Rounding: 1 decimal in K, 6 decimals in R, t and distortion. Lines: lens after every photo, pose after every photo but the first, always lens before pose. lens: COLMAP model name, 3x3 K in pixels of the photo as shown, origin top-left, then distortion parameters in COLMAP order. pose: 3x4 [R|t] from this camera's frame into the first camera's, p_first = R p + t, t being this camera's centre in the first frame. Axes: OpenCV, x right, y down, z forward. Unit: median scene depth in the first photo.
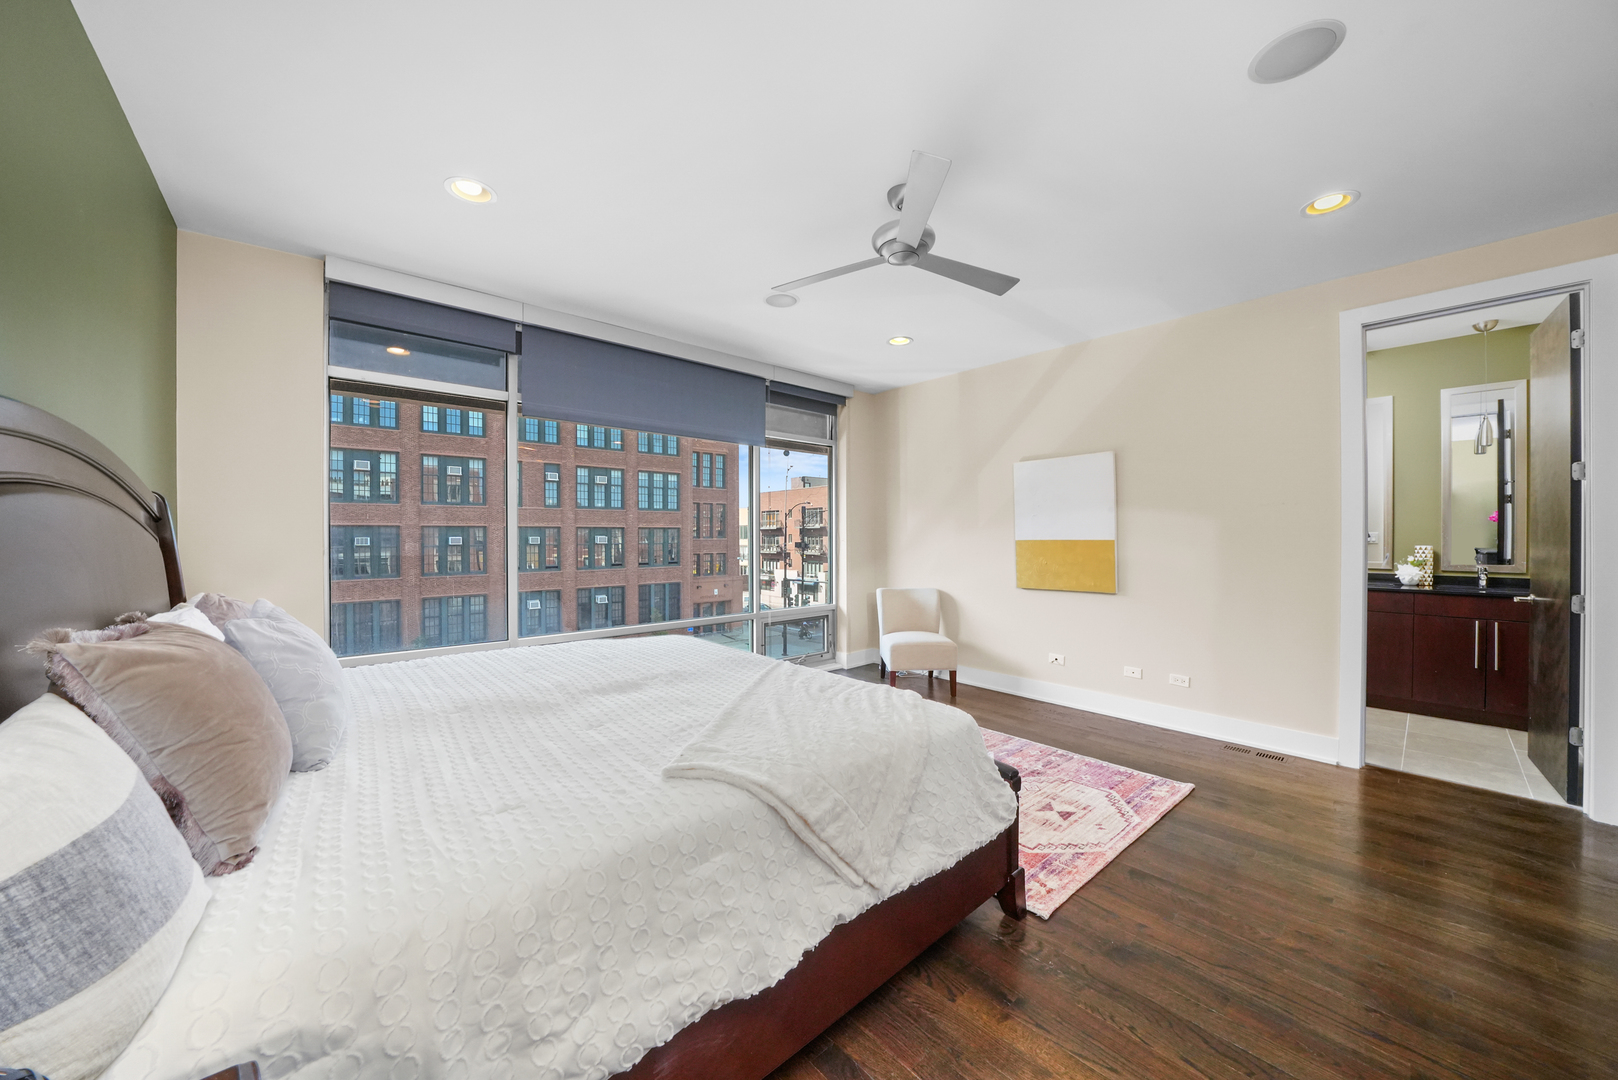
lens RADIAL K [[566.1, 0, 799.3], [0, 566.1, 534.7], [0, 0, 1]] dist [-0.023979, -0.000209]
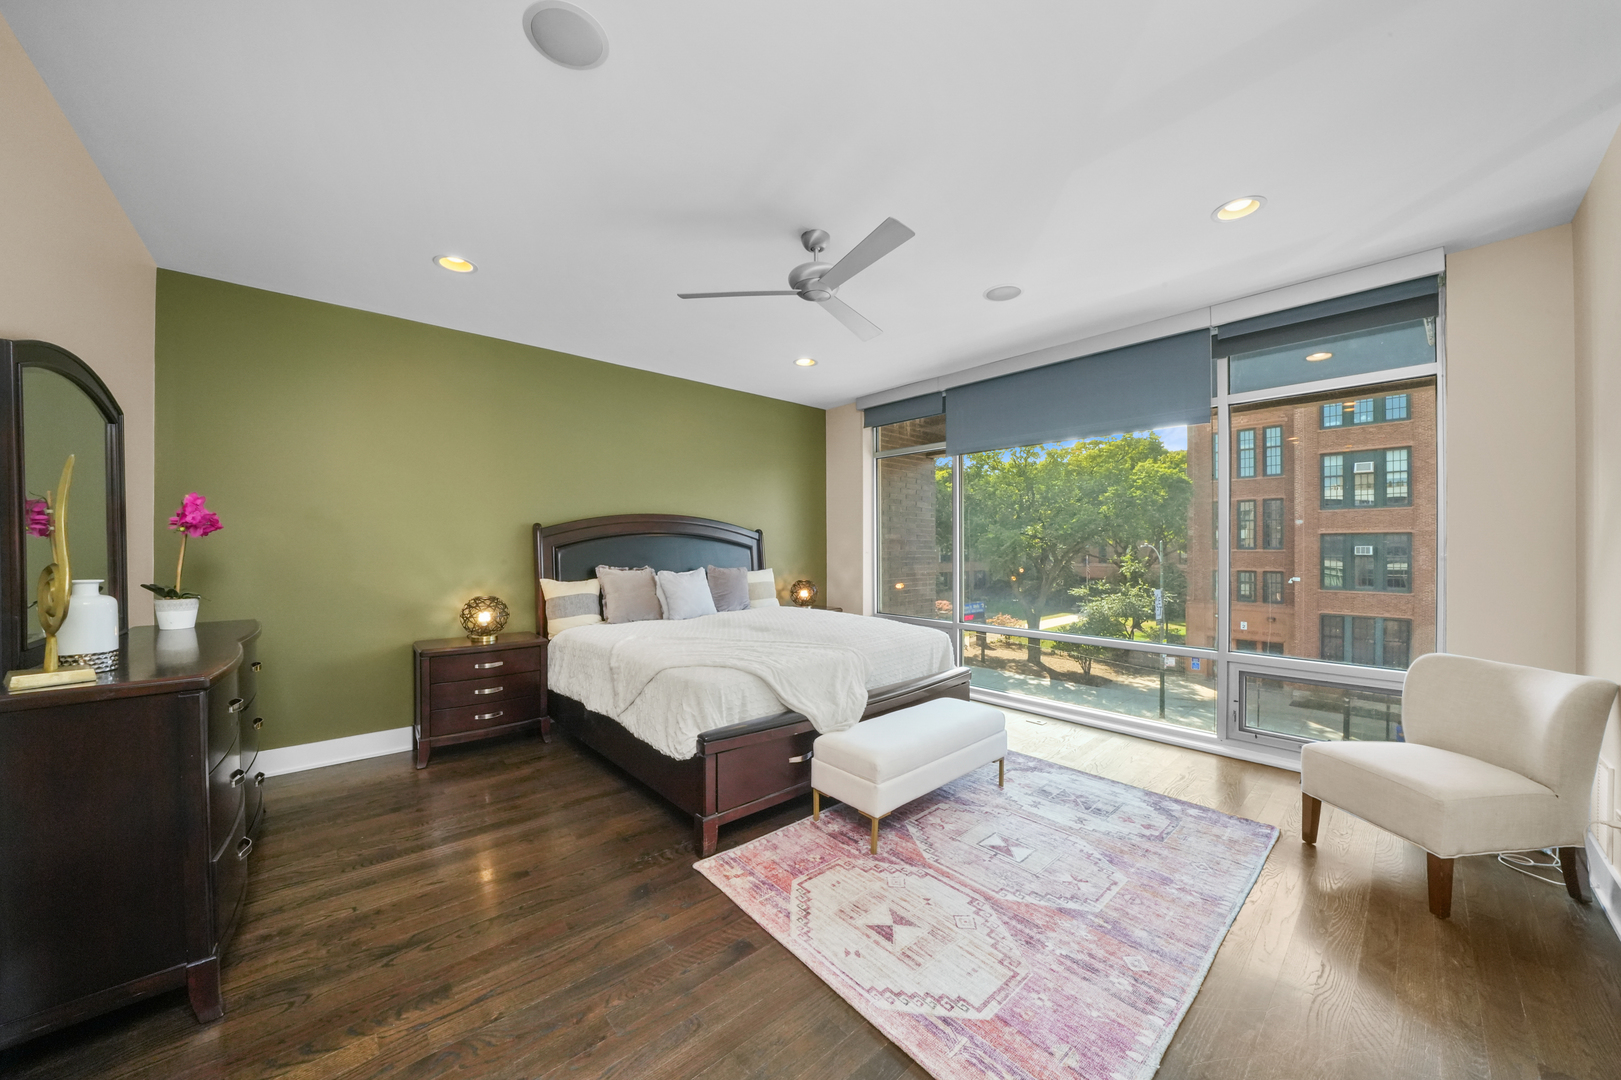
lens RADIAL K [[555.9, 0, 809.1], [0, 555.9, 541.3], [0, 0, 1]] dist [-0.023596, 0.004235]
pose [[0.025679, -0.006961, -0.999646, 0.545532], [0.003606, 0.999970, -0.006871, 0.000227], [0.999664, -0.003428, 0.025703, 0.407385]]
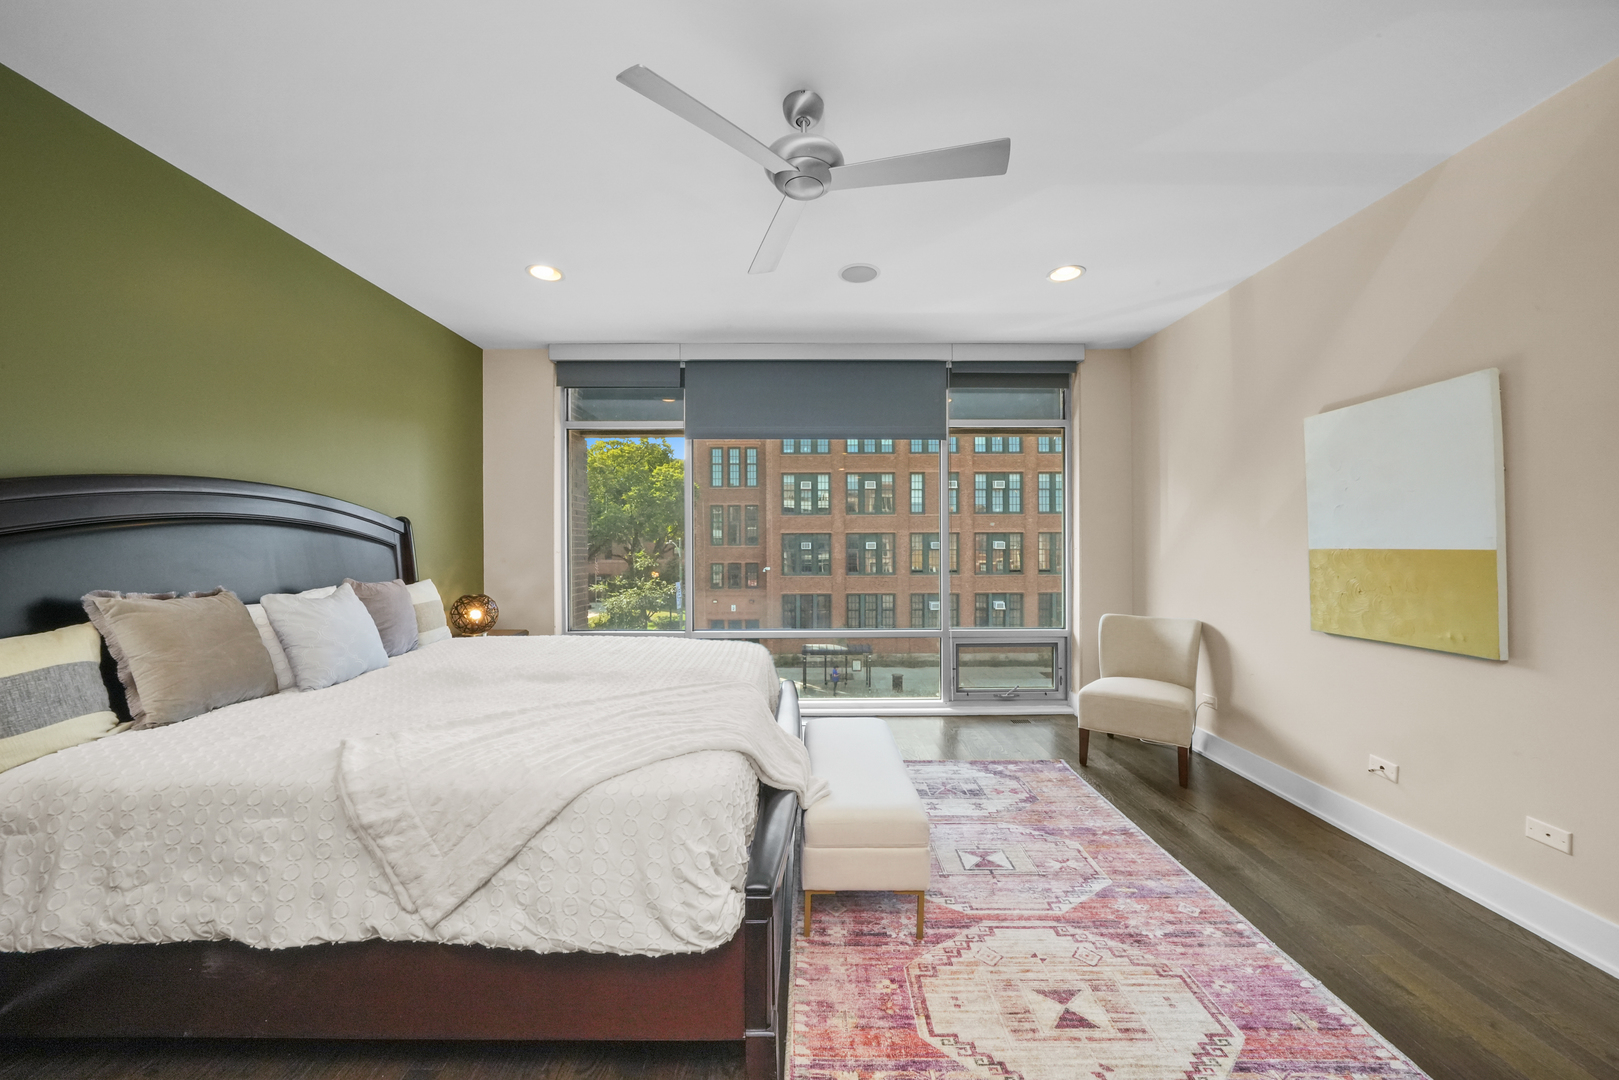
lens RADIAL K [[568.8, 0, 803.8], [0, 568.8, 536.4], [0, 0, 1]] dist [-0.015739, 0.000321]
pose [[0.757320, -0.006735, -0.653009, 0.297479], [0.002736, 0.999971, -0.007141, -0.000629], [0.653038, 0.003621, 0.757316, 0.170843]]
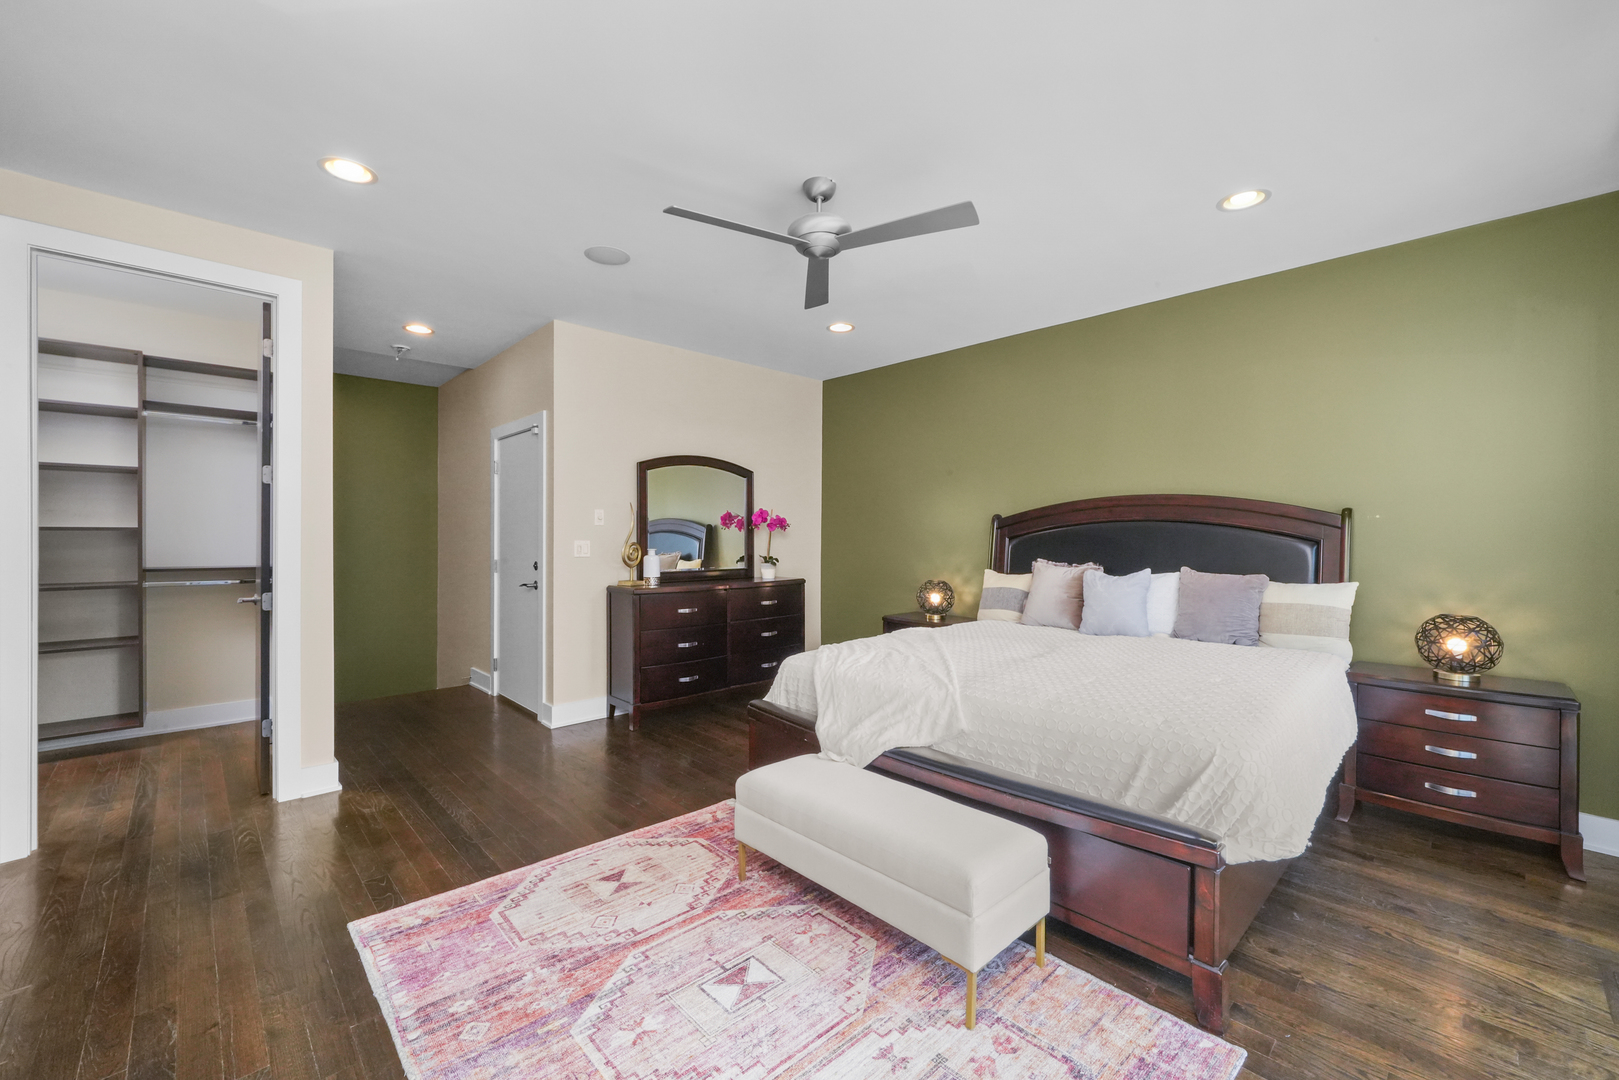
lens RADIAL K [[655.2, 0, 815.0], [0, 655.2, 534.2], [0, 0, 1]] dist [0.019170, -0.000202]
pose [[-0.998061, -0.001933, -0.062207, 0.111162], [-0.001451, 0.999969, -0.007800, 0.001759], [0.062220, -0.007694, -0.998033, 0.913756]]
